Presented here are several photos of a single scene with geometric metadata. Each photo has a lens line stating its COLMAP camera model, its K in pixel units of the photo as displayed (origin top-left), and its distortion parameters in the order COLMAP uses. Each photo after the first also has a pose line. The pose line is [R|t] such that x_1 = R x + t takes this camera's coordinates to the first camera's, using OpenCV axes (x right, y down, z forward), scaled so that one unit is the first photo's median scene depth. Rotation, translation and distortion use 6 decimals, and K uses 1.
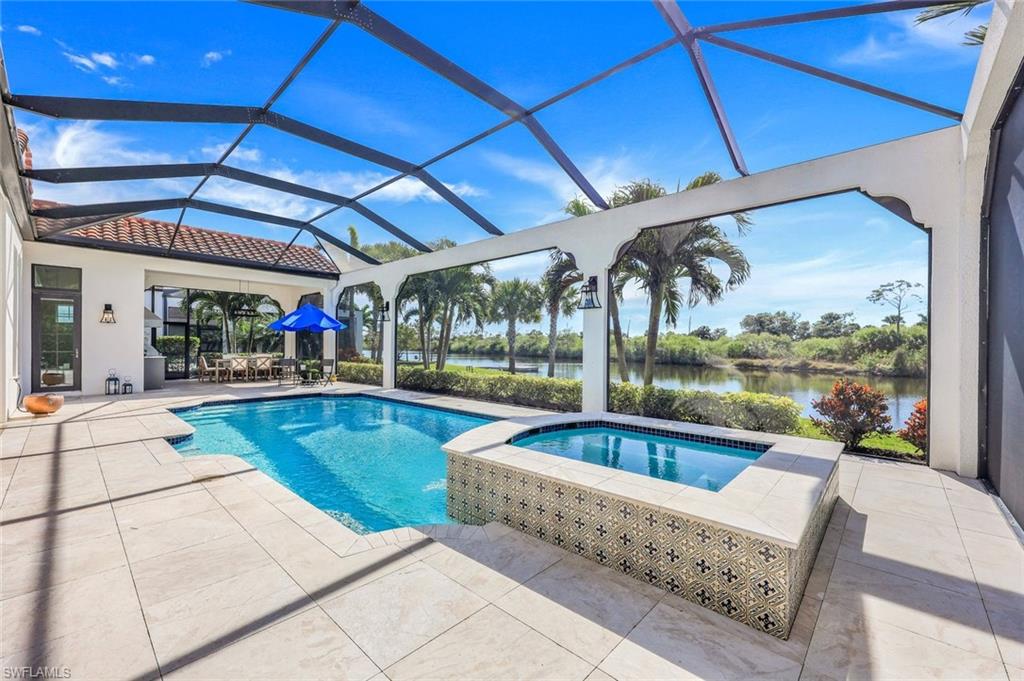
lens RADIAL K [[417.7, 0, 510.6], [0, 417.7, 348.0], [0, 0, 1]] dist [-0.000462, 0.000846]
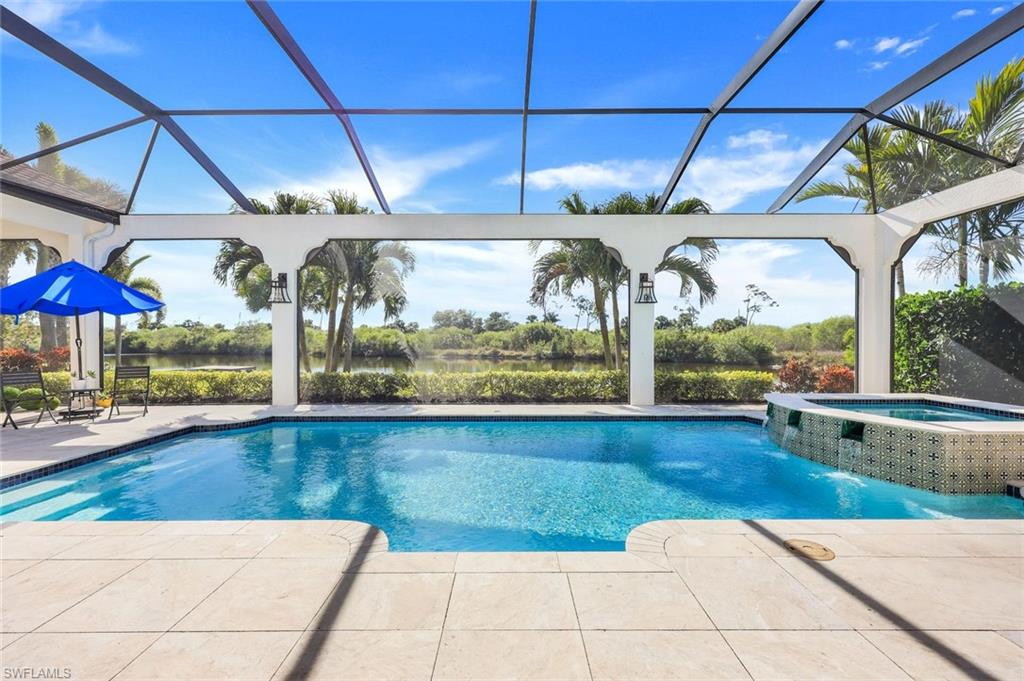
lens RADIAL K [[417.7, 0, 511.3], [0, 417.7, 340.2], [0, 0, 1]] dist [-0.000462, 0.000846]
pose [[0.728993, -0.010681, 0.684438, -0.246875], [0.011625, 0.999927, 0.003222, -0.001985], [-0.684423, 0.005608, 0.729064, 0.141034]]
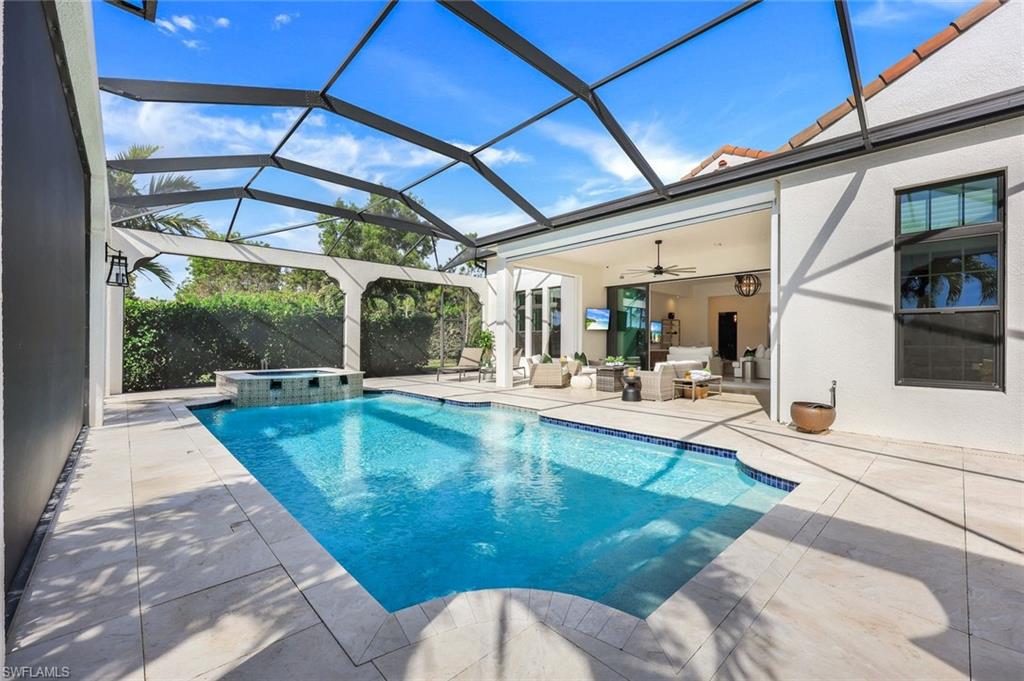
lens RADIAL K [[417.7, 0, 512.5], [0, 417.7, 340.6], [0, 0, 1]] dist [-0.000462, 0.000846]
pose [[-0.997577, -0.011236, 0.068653, -0.192994], [-0.011151, 0.999937, 0.001617, 0.001435], [-0.068667, 0.000848, -0.997639, 0.544662]]
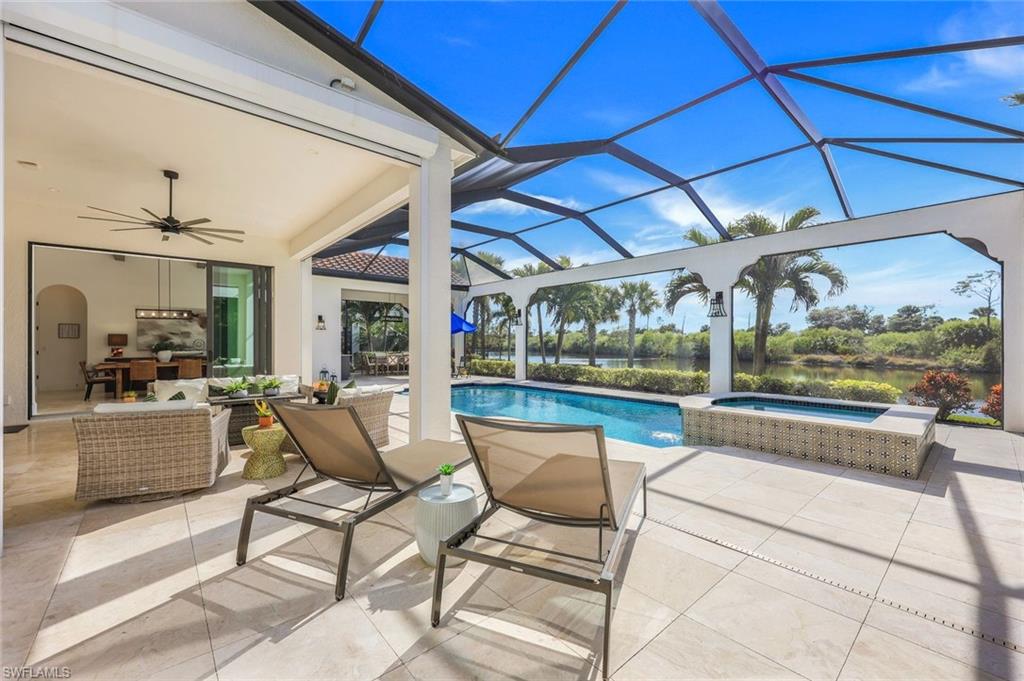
lens RADIAL K [[417.7, 0, 510.4], [0, 417.7, 342.8], [0, 0, 1]] dist [-0.000462, 0.000846]
pose [[0.994331, -0.007276, -0.106078, -0.097646], [0.006718, 0.999962, -0.005614, -0.002974], [0.106115, 0.004870, 0.994342, -0.113211]]
